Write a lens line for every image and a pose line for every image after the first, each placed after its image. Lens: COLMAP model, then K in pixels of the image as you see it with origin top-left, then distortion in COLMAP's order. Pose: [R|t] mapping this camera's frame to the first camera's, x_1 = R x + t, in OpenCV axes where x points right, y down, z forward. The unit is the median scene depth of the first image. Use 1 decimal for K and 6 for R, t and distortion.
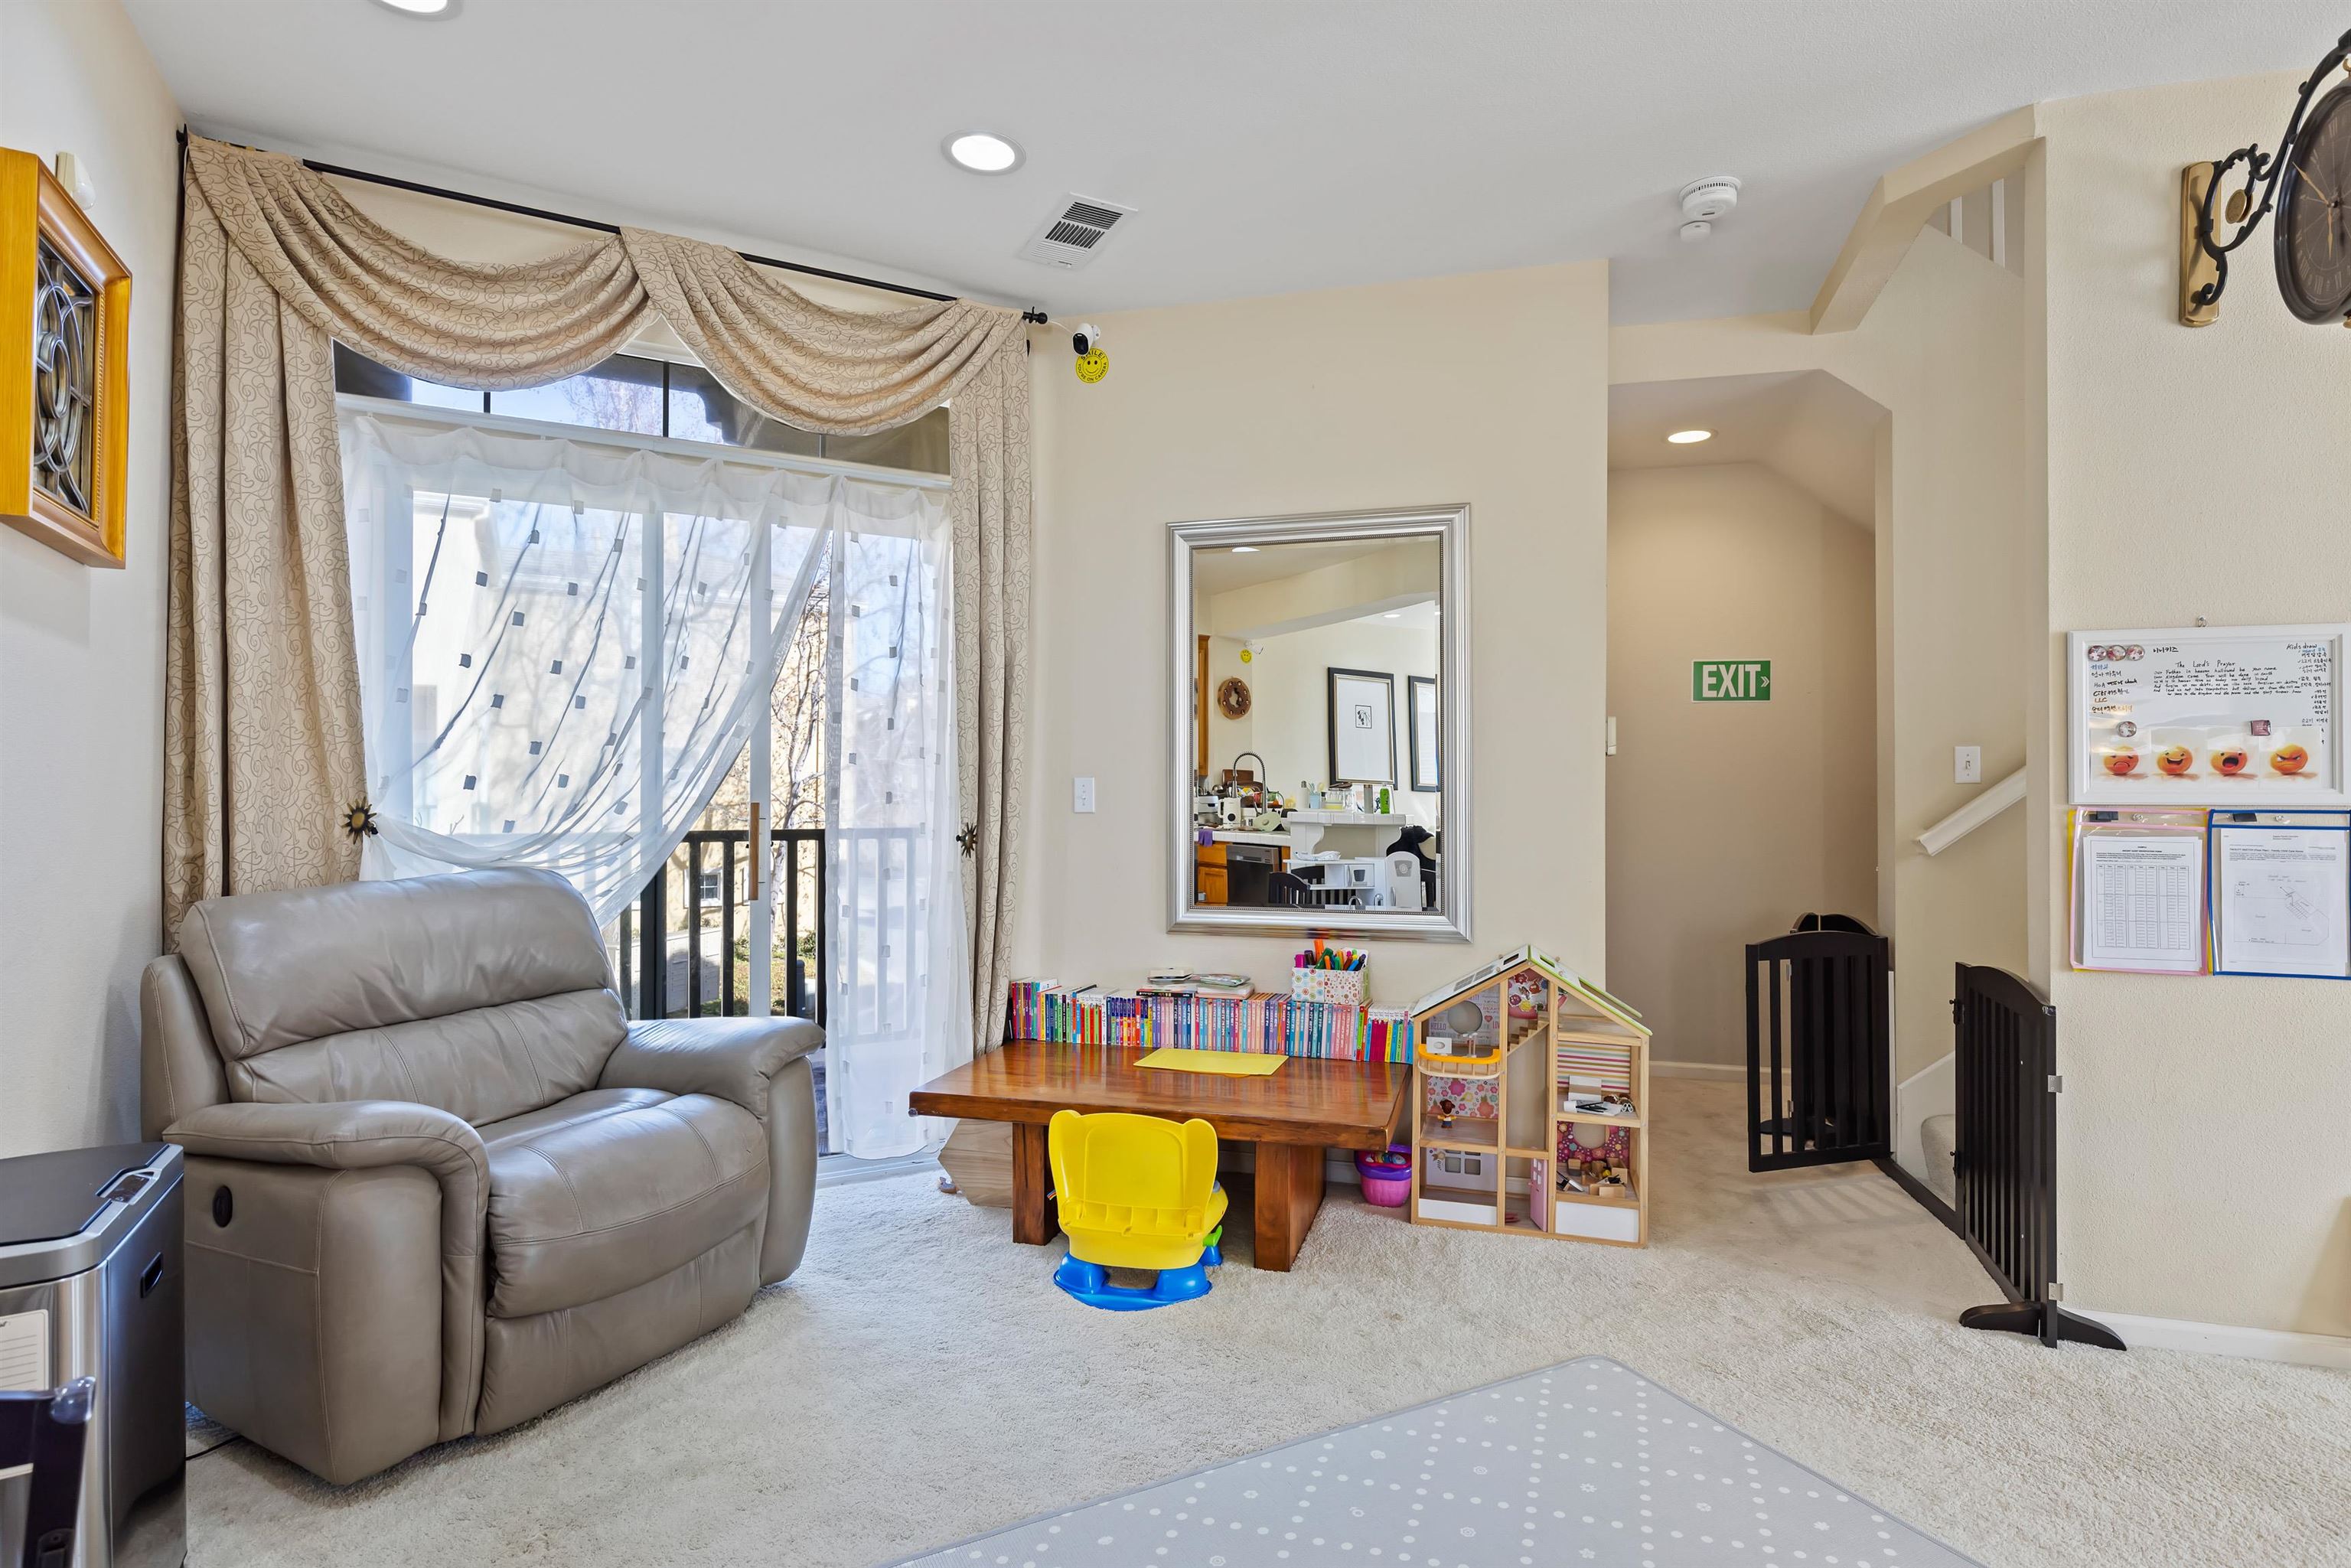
lens RADIAL K [[1134.9, 0, 1171.8], [0, 1134.9, 784.3], [0, 0, 1]] dist [-0.005151, -0.001756]
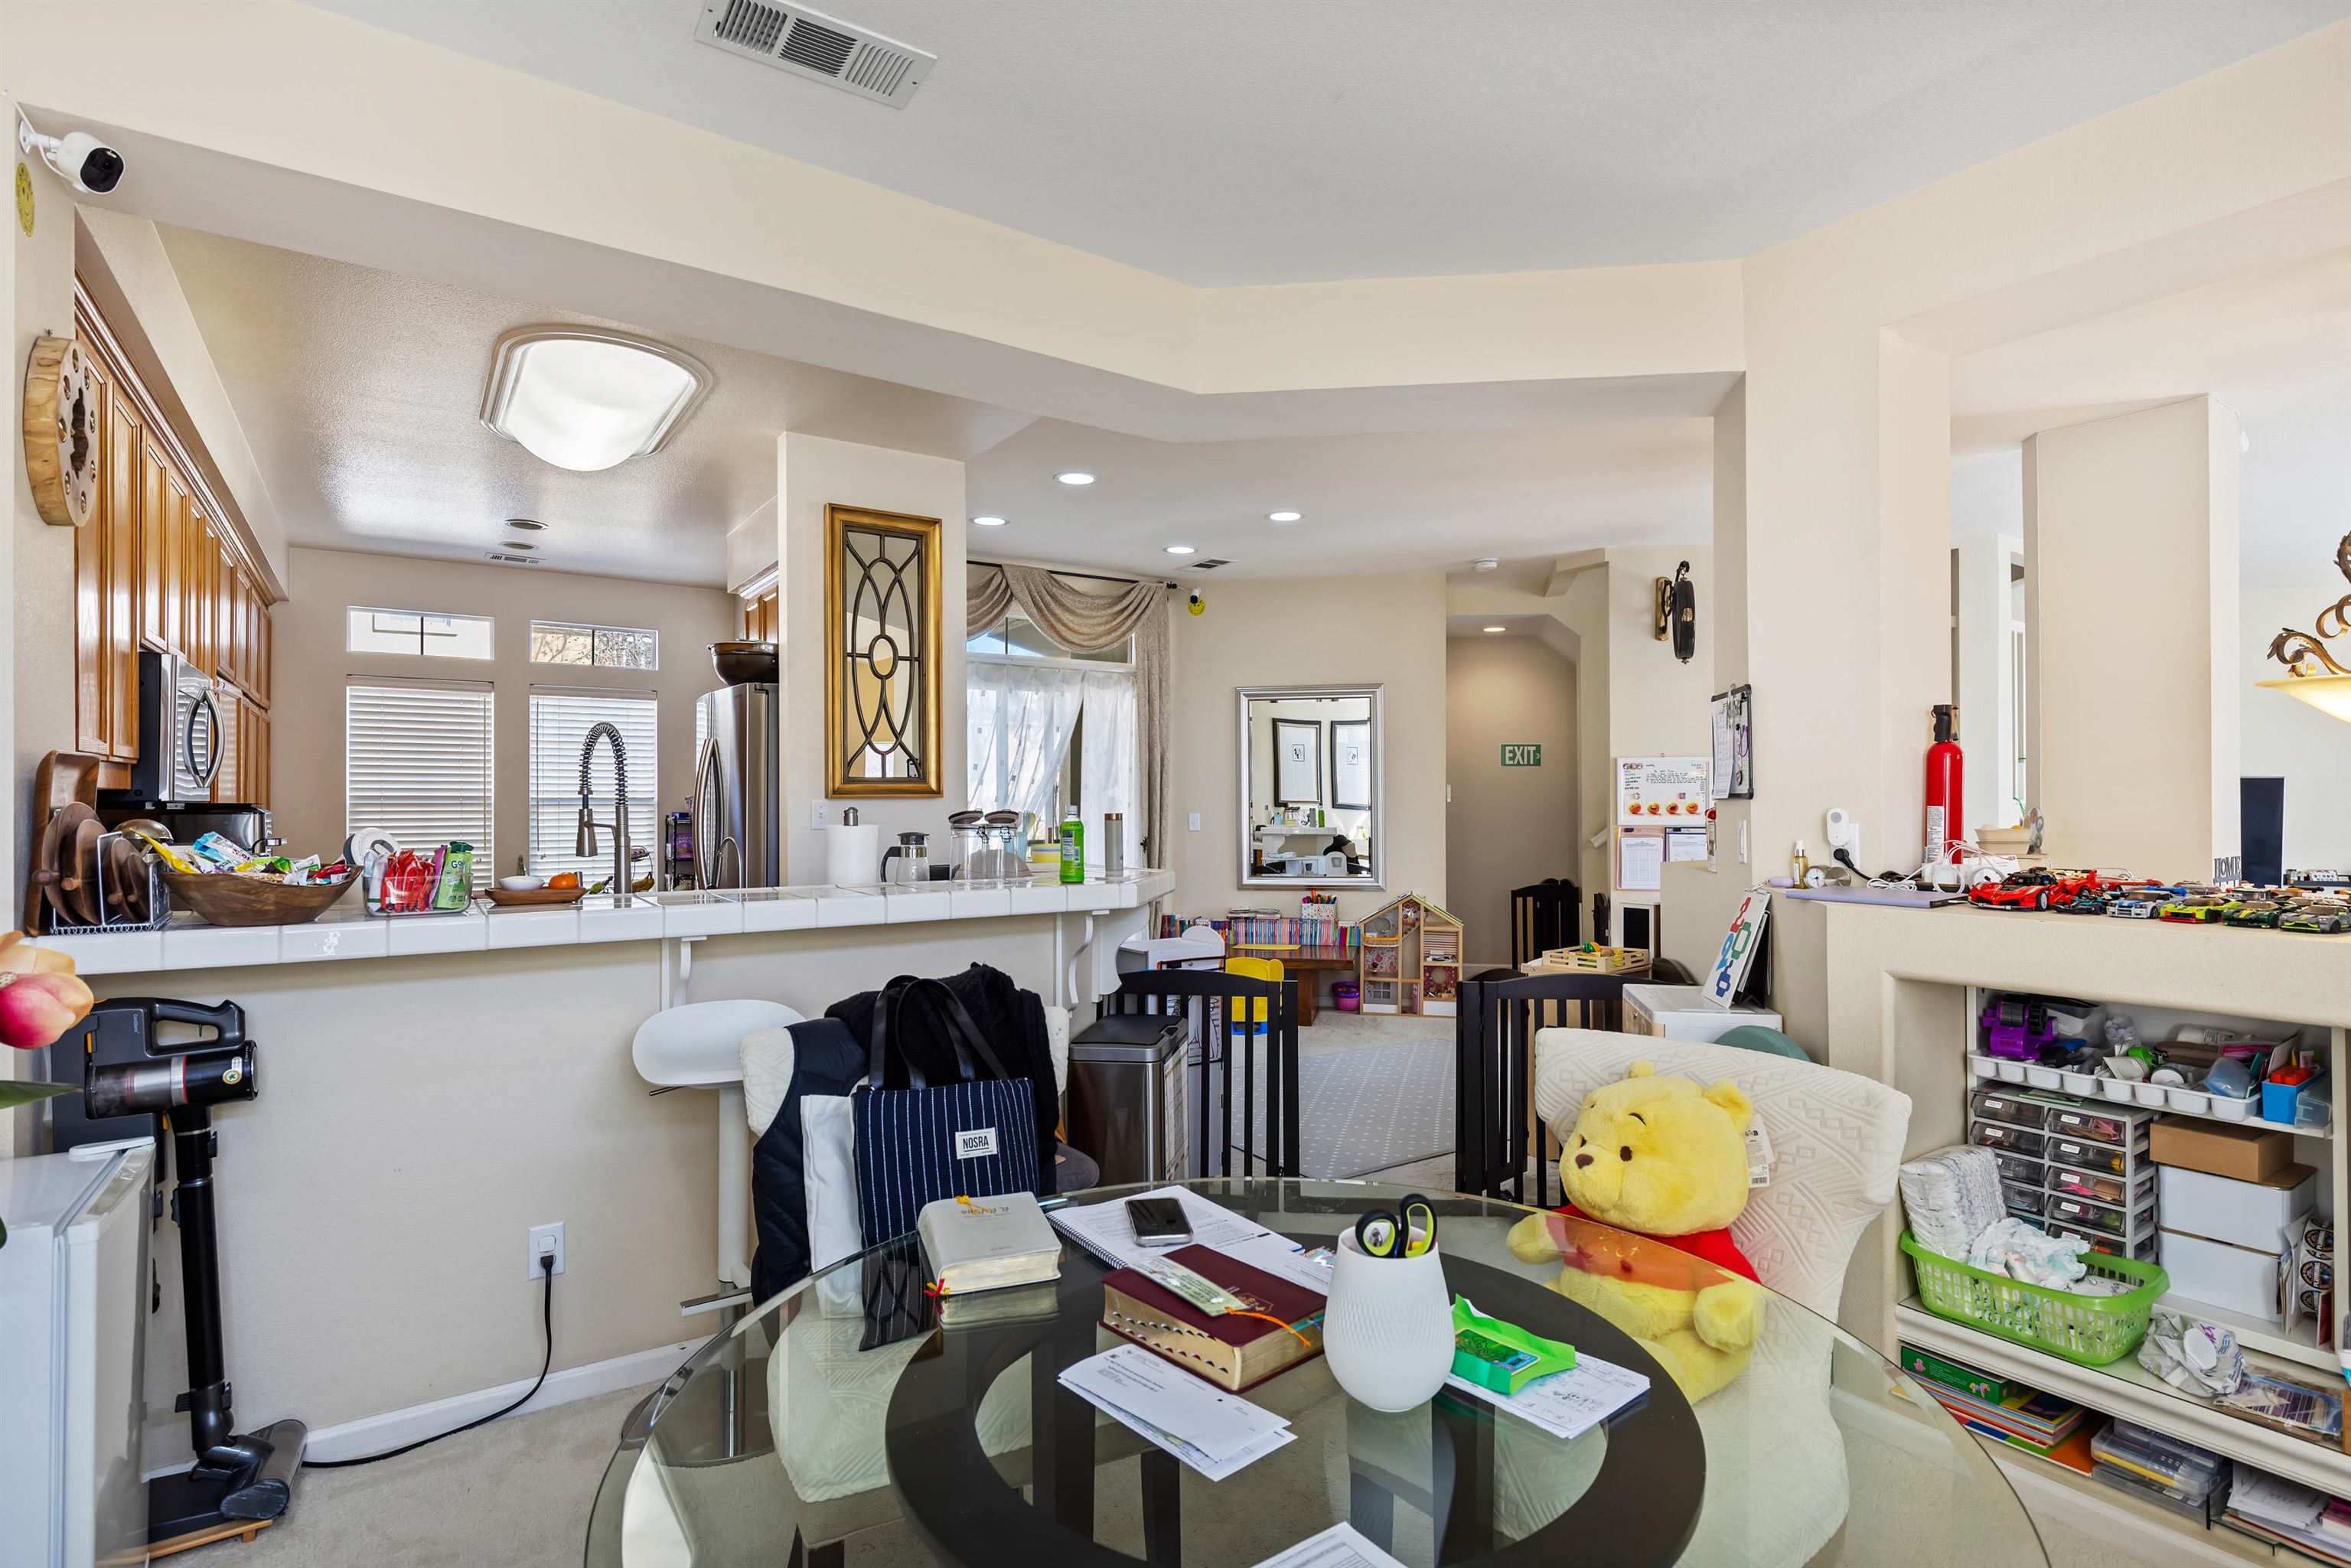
lens RADIAL K [[1134.9, 0, 1174.4], [0, 1134.9, 794.7], [0, 0, 1]] dist [-0.005151, -0.001756]
pose [[0.996325, -0.006032, 0.085440, -0.311784], [0.005971, 0.999982, 0.000969, -0.044685], [-0.085444, -0.000455, 0.996343, -1.090679]]
